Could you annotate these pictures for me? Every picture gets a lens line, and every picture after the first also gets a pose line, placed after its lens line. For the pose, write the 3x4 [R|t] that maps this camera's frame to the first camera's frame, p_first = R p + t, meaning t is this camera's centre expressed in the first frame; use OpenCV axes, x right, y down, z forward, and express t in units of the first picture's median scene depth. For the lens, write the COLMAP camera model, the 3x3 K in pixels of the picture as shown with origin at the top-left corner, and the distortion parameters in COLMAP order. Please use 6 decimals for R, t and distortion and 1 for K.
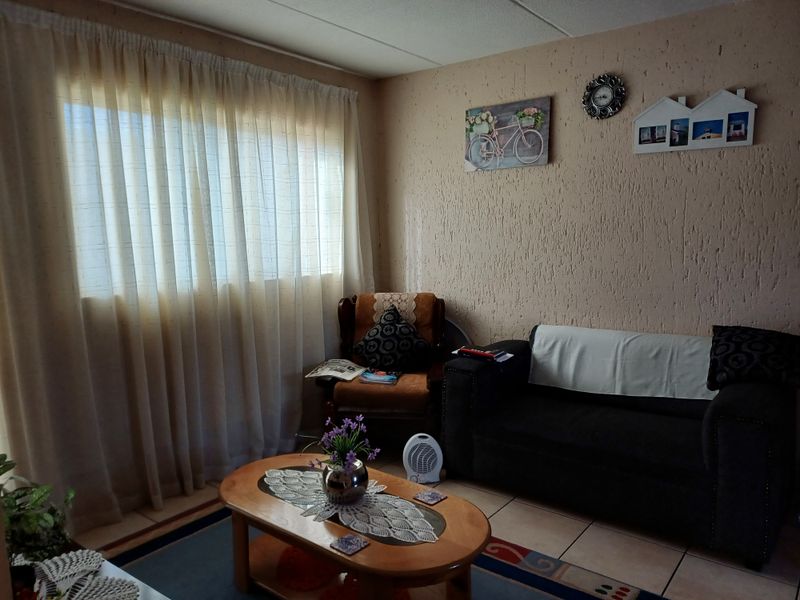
lens RADIAL K [[587.0, 0, 400.1], [0, 587.0, 281.6], [0, 0, 1]] dist [0.002901, 0.001548]
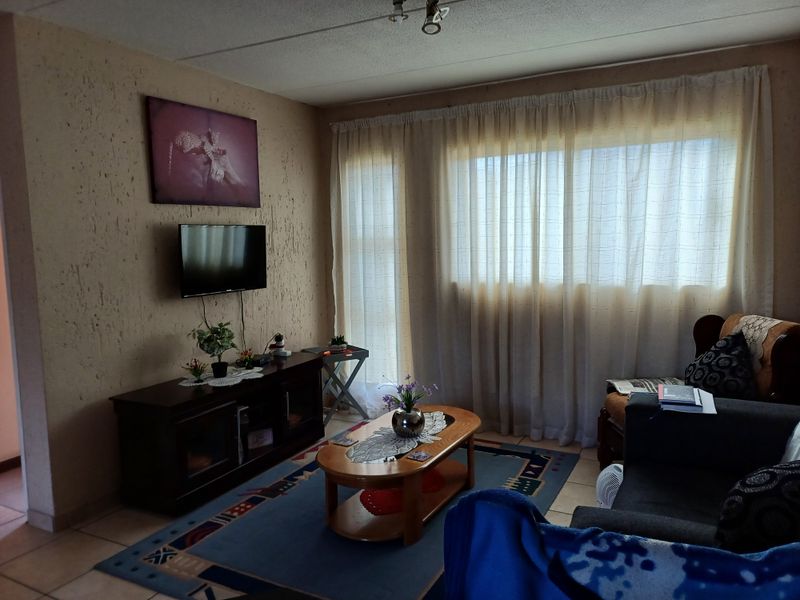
lens RADIAL K [[589.5, 0, 400.0], [0, 589.5, 300.0], [0, 0, 1]] dist [0.001064, 0.000755]
pose [[0.174567, 0.115933, -0.977796, 0.803231], [-0.069481, 0.992019, 0.105215, -0.064796], [0.982191, 0.049571, 0.181229, 0.452356]]
